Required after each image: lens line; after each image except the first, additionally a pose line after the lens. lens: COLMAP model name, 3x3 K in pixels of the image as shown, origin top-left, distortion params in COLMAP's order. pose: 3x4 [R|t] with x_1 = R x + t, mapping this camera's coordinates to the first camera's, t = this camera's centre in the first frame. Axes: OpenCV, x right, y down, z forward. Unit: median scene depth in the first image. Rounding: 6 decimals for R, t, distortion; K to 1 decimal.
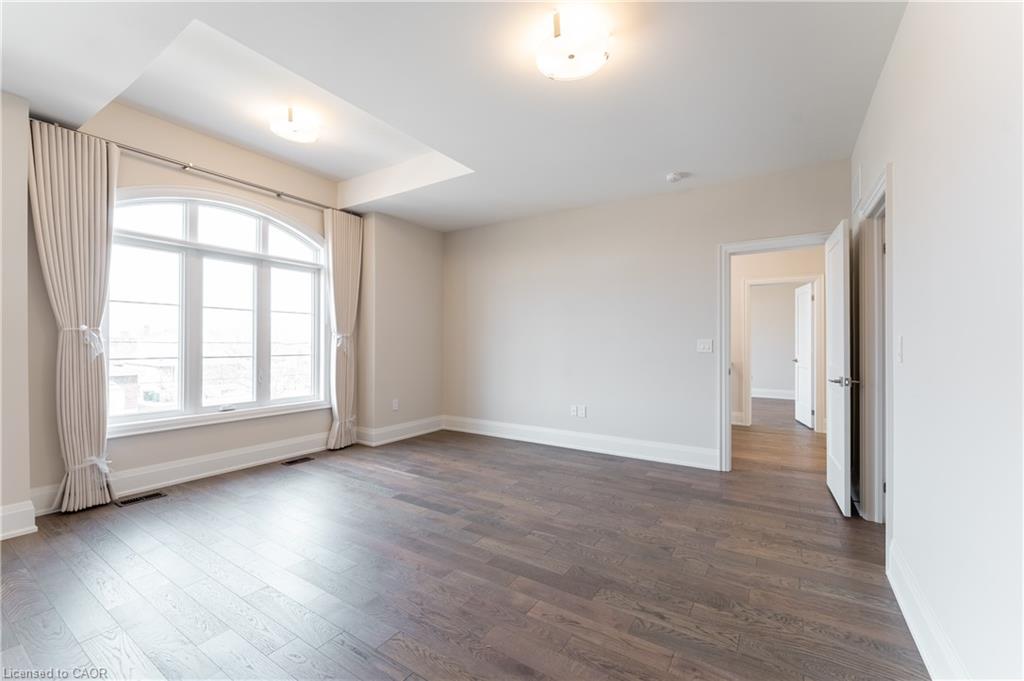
lens RADIAL K [[415.1, 0, 511.3], [0, 415.1, 342.8], [0, 0, 1]] dist [0.000420, -0.000321]
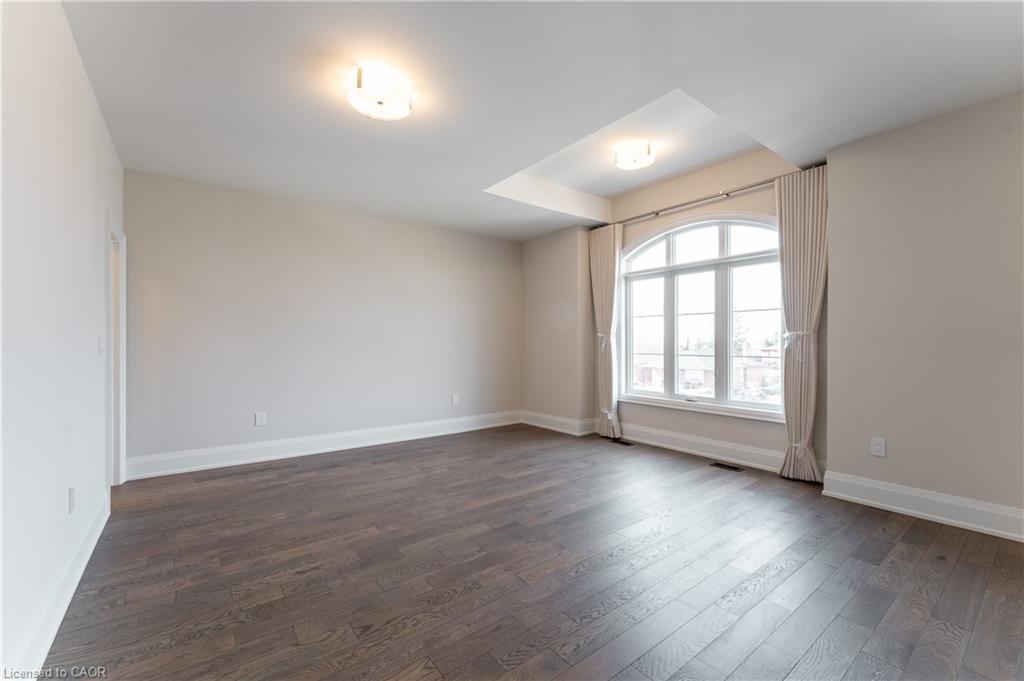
lens RADIAL K [[415.1, 0, 510.4], [0, 415.1, 343.9], [0, 0, 1]] dist [0.000420, -0.000321]
pose [[-0.325744, 0.001354, -0.945457, 0.579404], [0.000551, 0.999999, 0.001243, -0.000562], [0.945458, -0.000116, -0.325744, 0.879229]]
